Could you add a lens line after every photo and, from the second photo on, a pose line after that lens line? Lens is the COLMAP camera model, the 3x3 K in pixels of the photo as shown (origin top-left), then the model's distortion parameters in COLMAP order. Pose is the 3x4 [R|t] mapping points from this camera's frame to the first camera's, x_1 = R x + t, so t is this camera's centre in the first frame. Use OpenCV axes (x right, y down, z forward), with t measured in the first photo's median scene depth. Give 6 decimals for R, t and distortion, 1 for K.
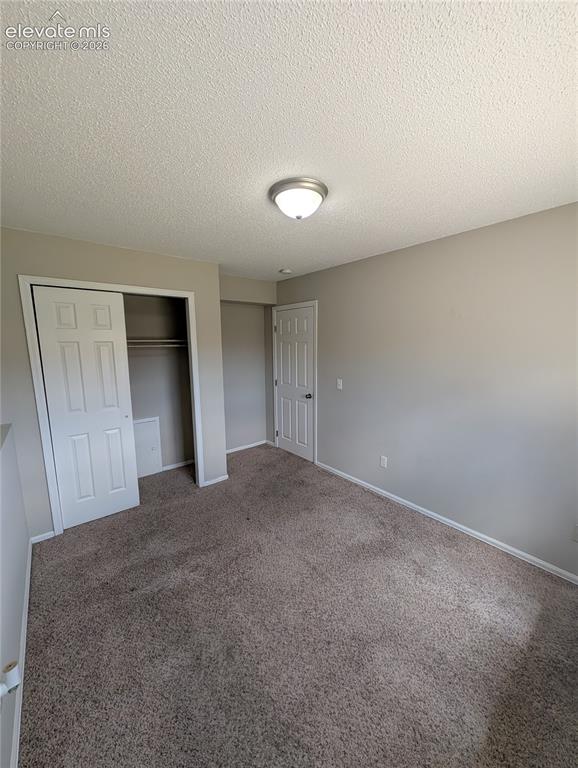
lens RADIAL K [[295.5, 0, 288.4], [0, 295.5, 384.9], [0, 0, 1]] dist [0.001000, 0.000464]
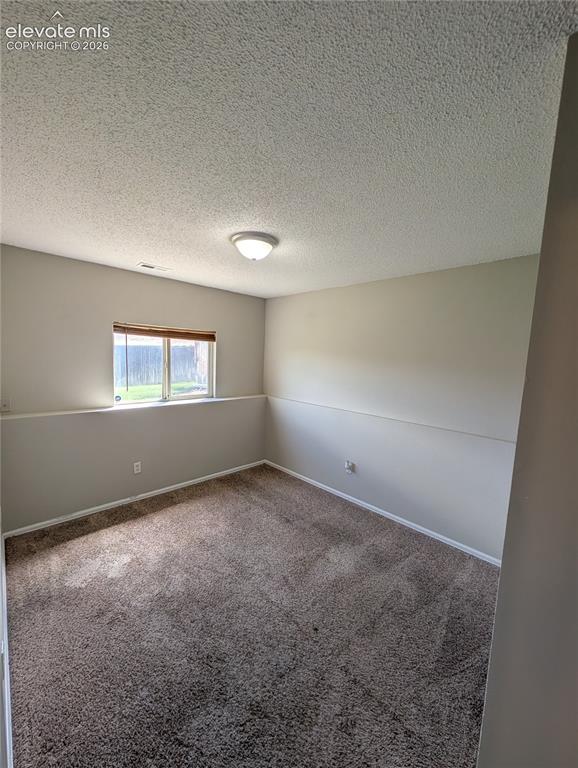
lens RADIAL K [[295.5, 0, 288.4], [0, 295.5, 384.9], [0, 0, 1]] dist [0.001000, 0.000464]
pose [[-0.995466, -0.021072, -0.092758, -0.004193], [-0.044005, 0.966548, 0.252683, -0.254261], [0.084330, 0.255619, -0.963093, 1.636794]]
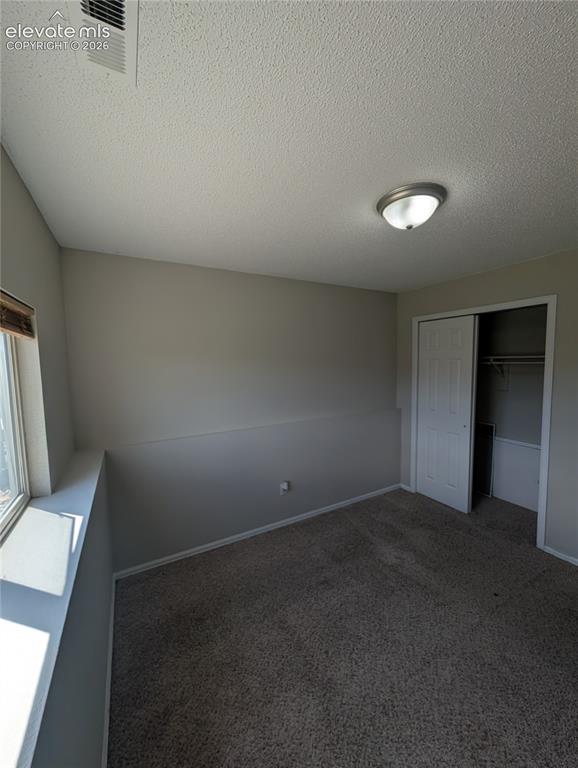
lens RADIAL K [[295.5, 0, 288.4], [0, 295.5, 384.9], [0, 0, 1]] dist [0.001000, 0.000464]
pose [[-0.179925, 0.088444, -0.979696, 0.711291], [-0.127611, 0.985435, 0.112398, -0.096346], [0.975368, 0.145243, -0.166018, 0.589663]]
